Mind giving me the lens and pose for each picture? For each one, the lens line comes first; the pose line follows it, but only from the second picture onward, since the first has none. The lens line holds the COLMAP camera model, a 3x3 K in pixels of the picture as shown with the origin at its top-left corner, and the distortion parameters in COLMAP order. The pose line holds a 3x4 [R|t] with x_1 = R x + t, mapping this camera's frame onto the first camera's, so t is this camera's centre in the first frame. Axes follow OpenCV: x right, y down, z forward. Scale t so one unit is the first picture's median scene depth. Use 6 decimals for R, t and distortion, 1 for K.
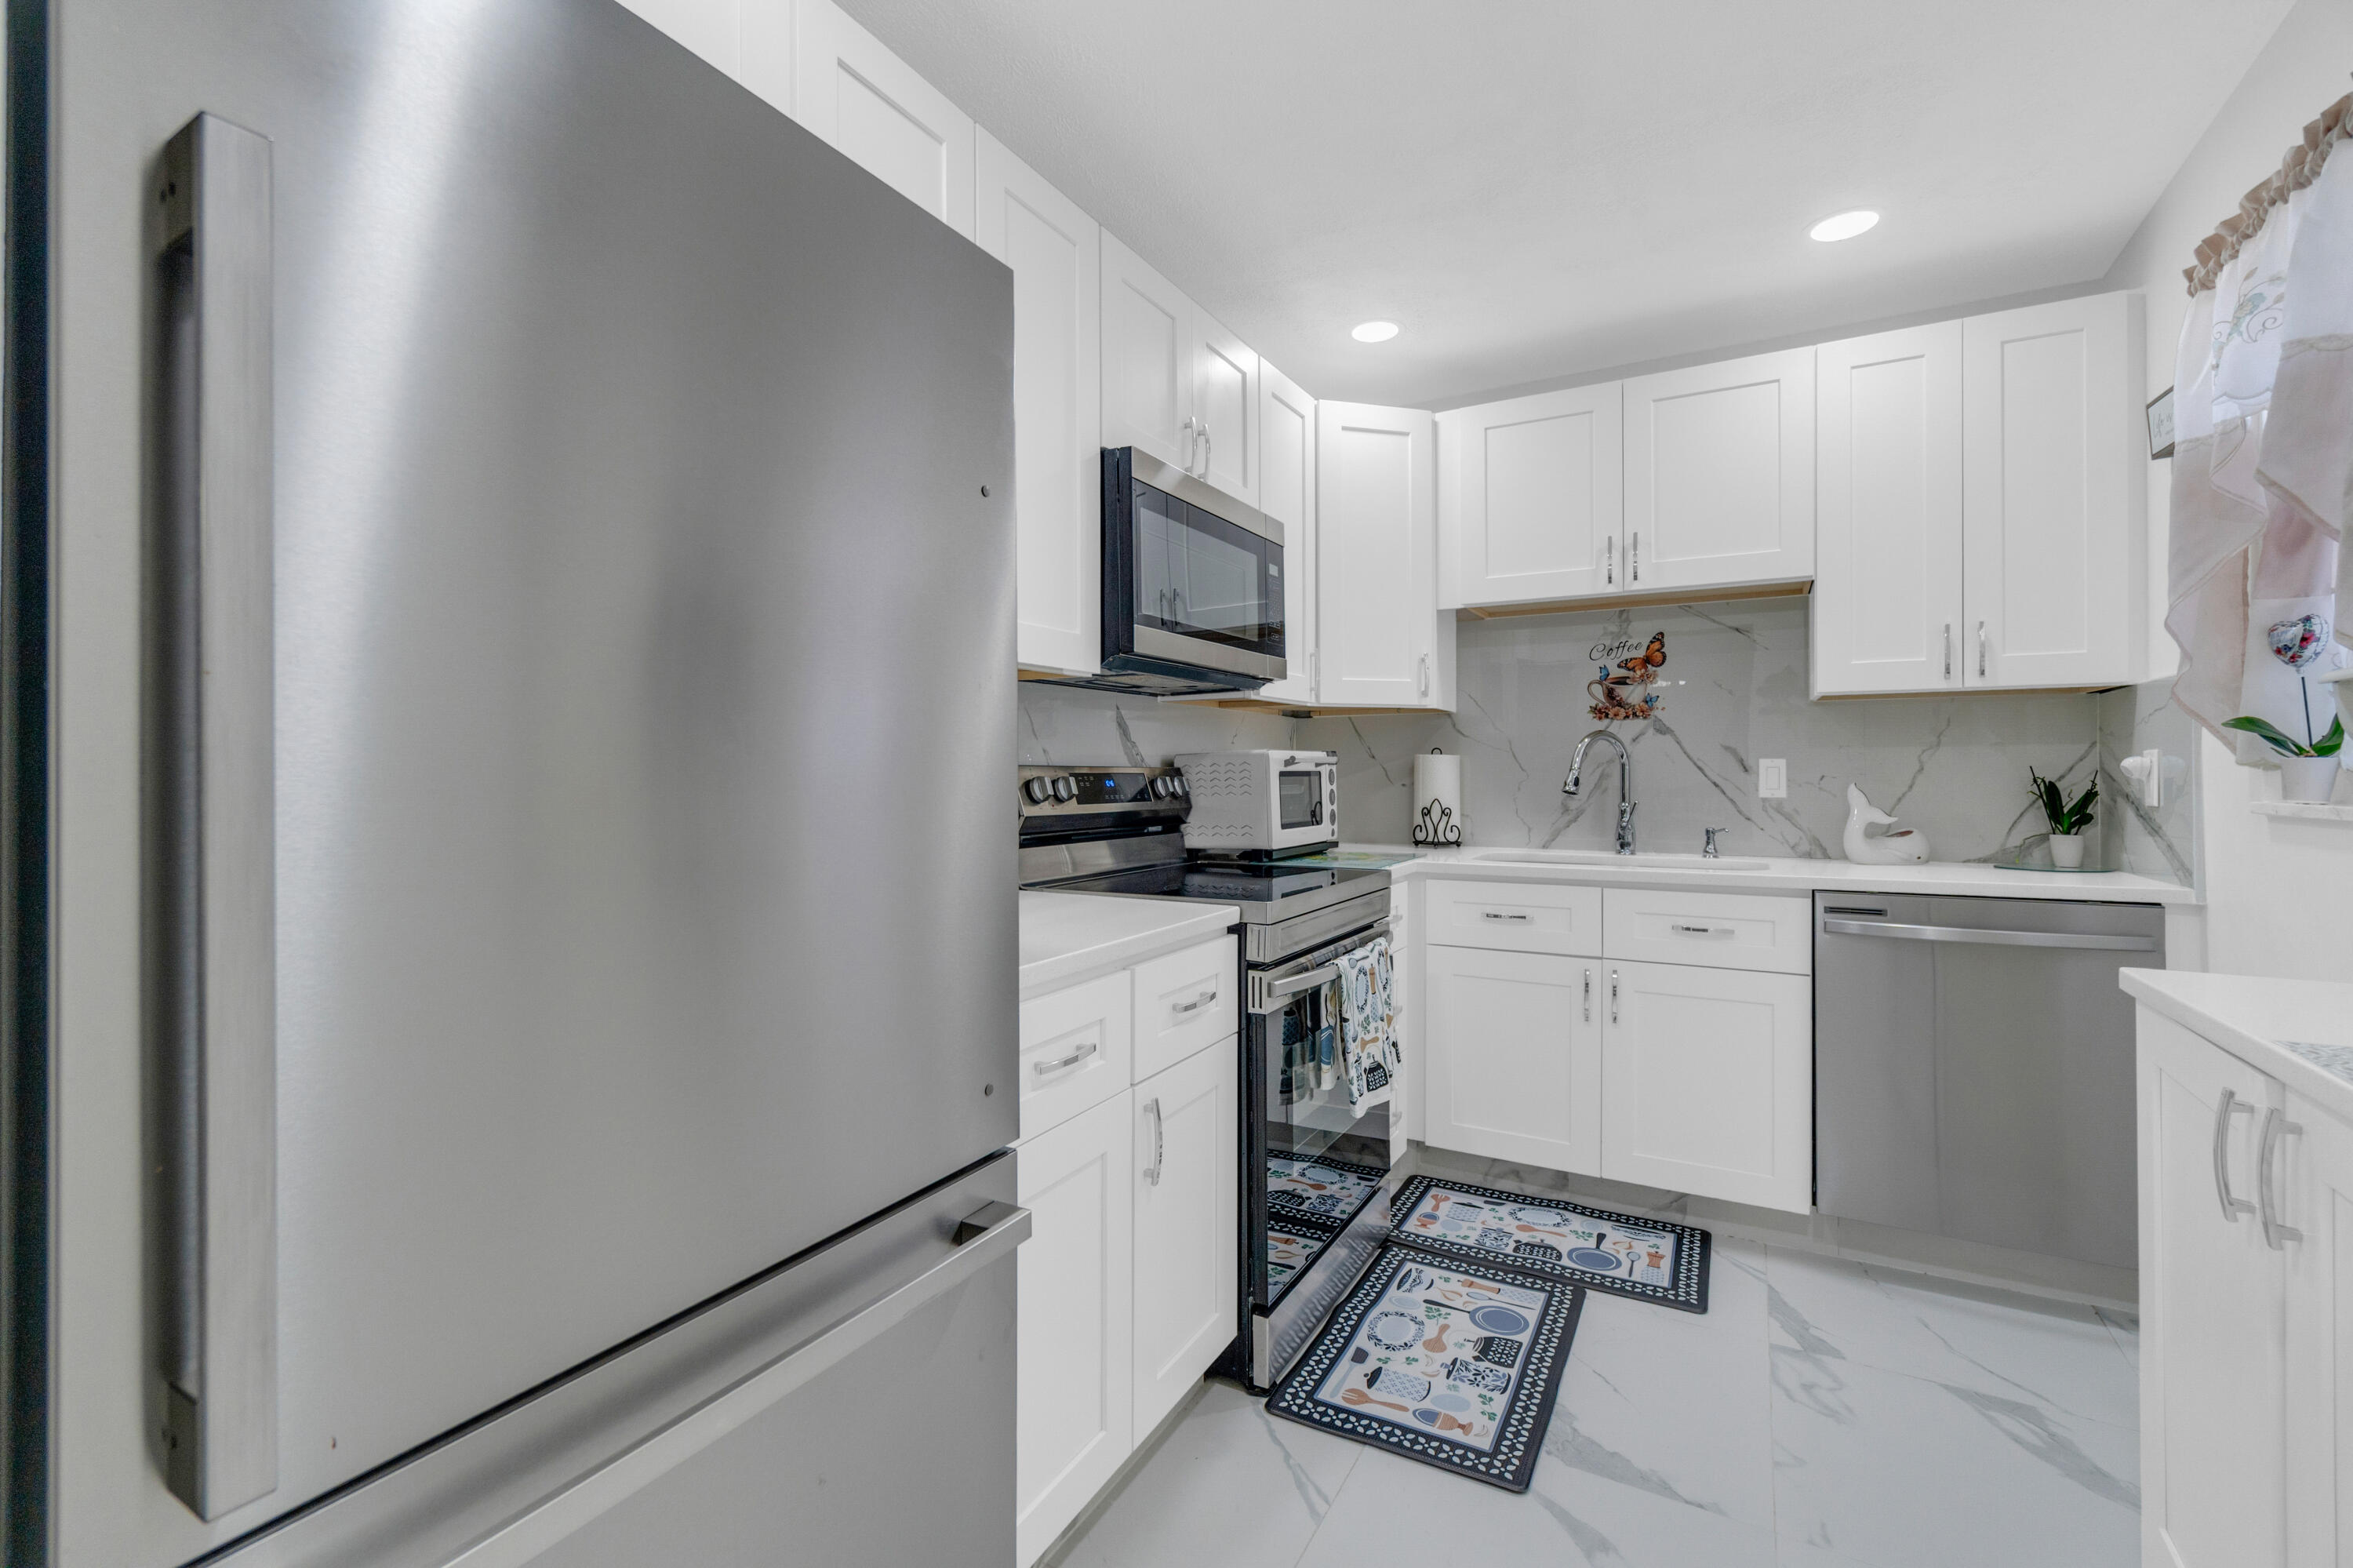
lens RADIAL K [[1030.9, 0, 1169.8], [0, 1030.9, 767.3], [0, 0, 1]] dist [-0.003843, -0.000374]
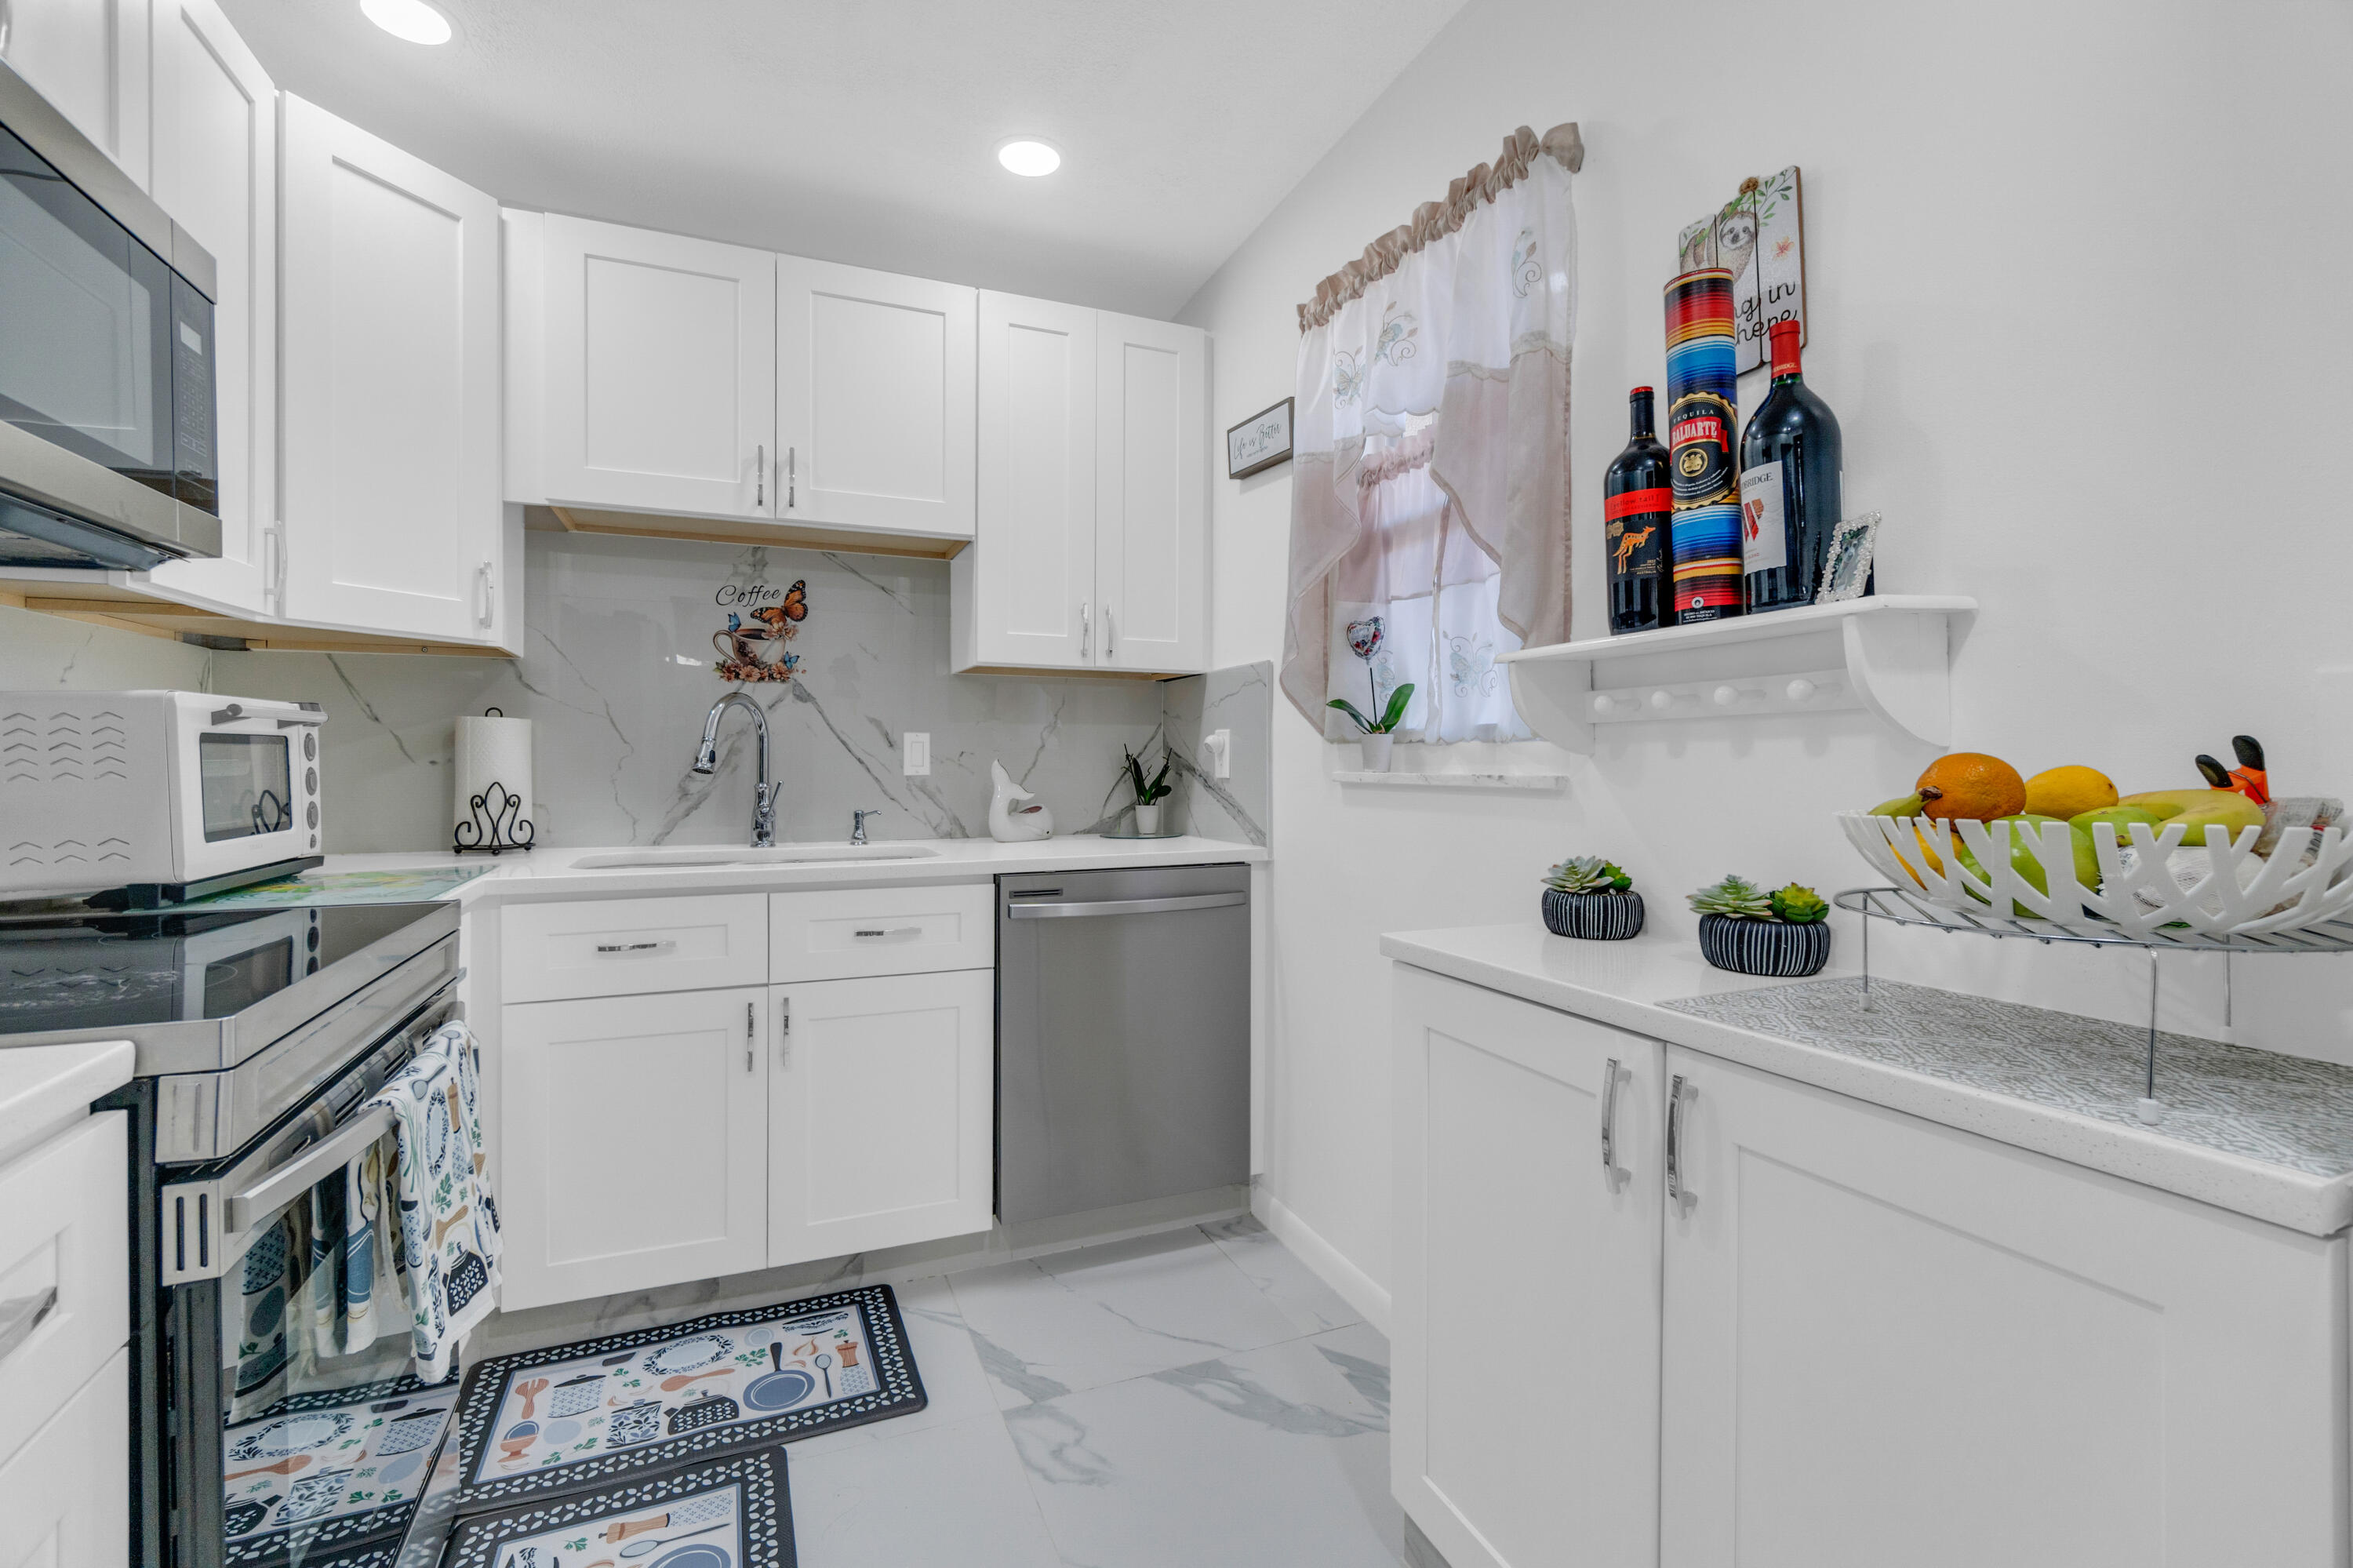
lens RADIAL K [[1030.9, 0, 1169.8], [0, 1030.9, 767.3], [0, 0, 1]] dist [-0.003843, -0.000374]
pose [[0.620155, -0.003748, 0.784471, 0.002063], [-0.008519, 0.999897, 0.011512, 0.011623], [-0.784433, -0.013822, 0.620059, 0.291481]]
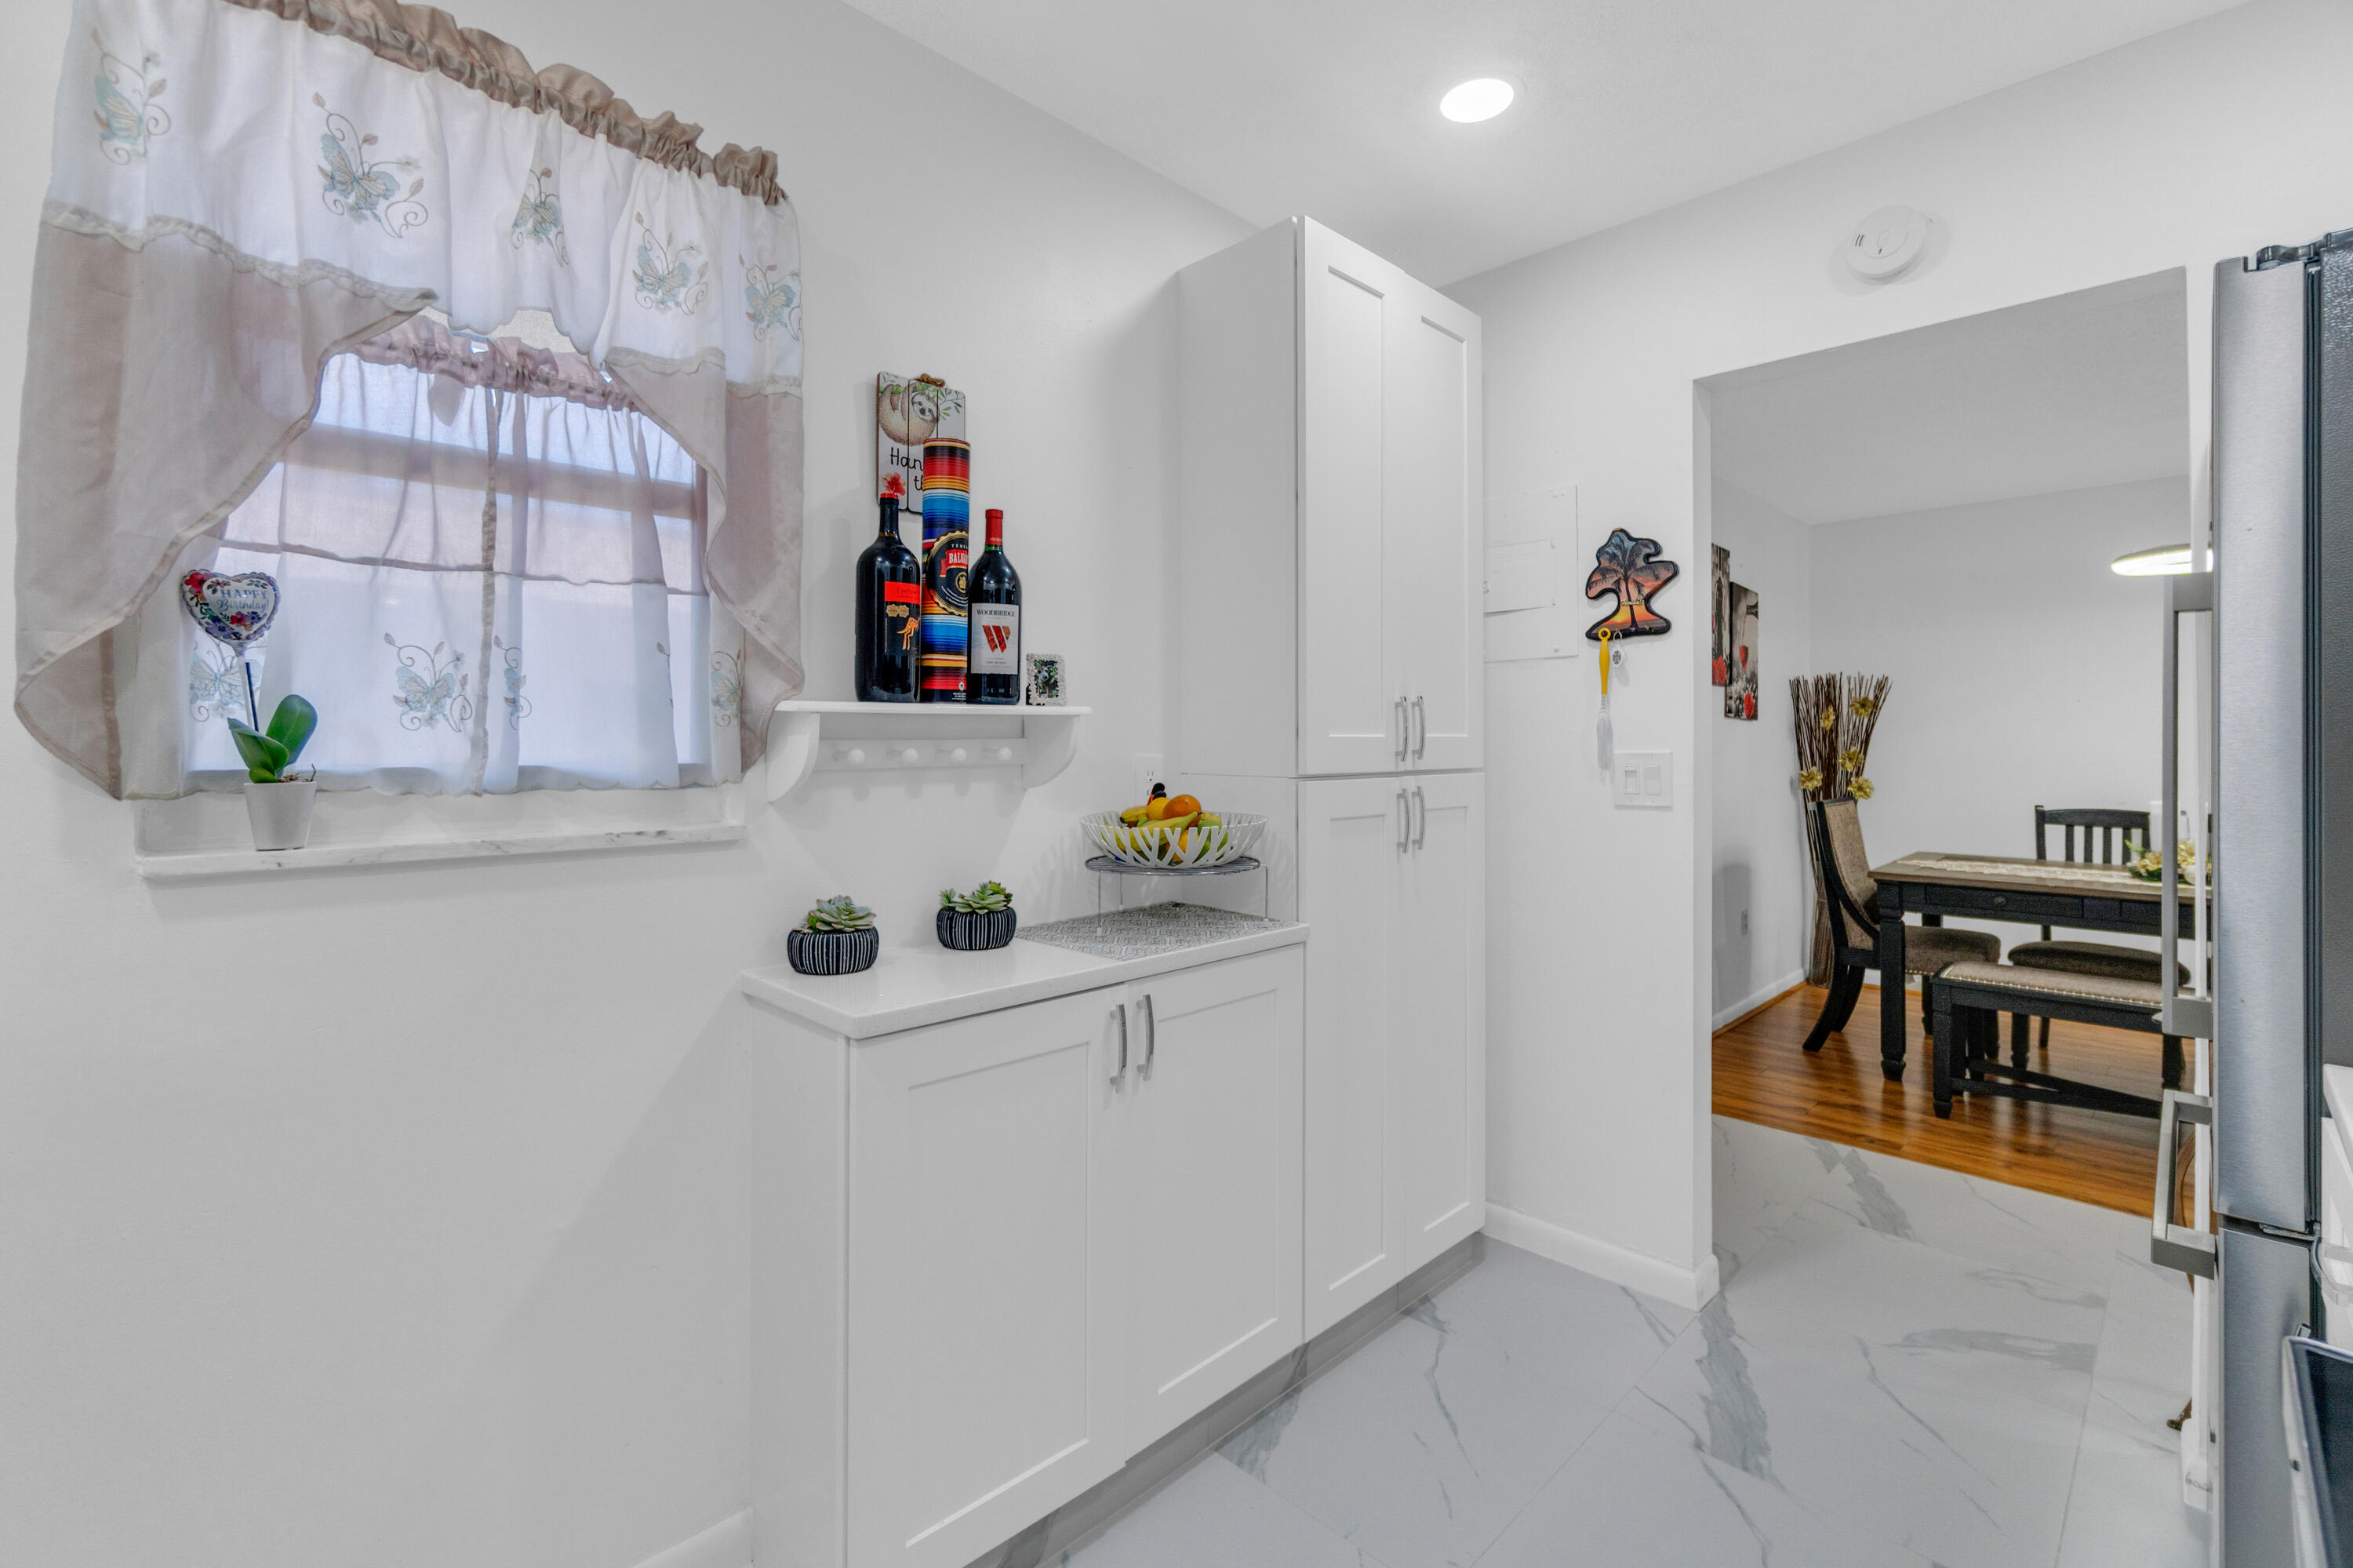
lens RADIAL K [[1030.9, 0, 1169.8], [0, 1030.9, 767.3], [0, 0, 1]] dist [-0.003843, -0.000374]
pose [[-0.955116, 0.002297, 0.296225, 0.219385], [0.002626, 0.999996, 0.000712, -0.011984], [-0.296222, 0.001458, -0.955118, 0.993244]]
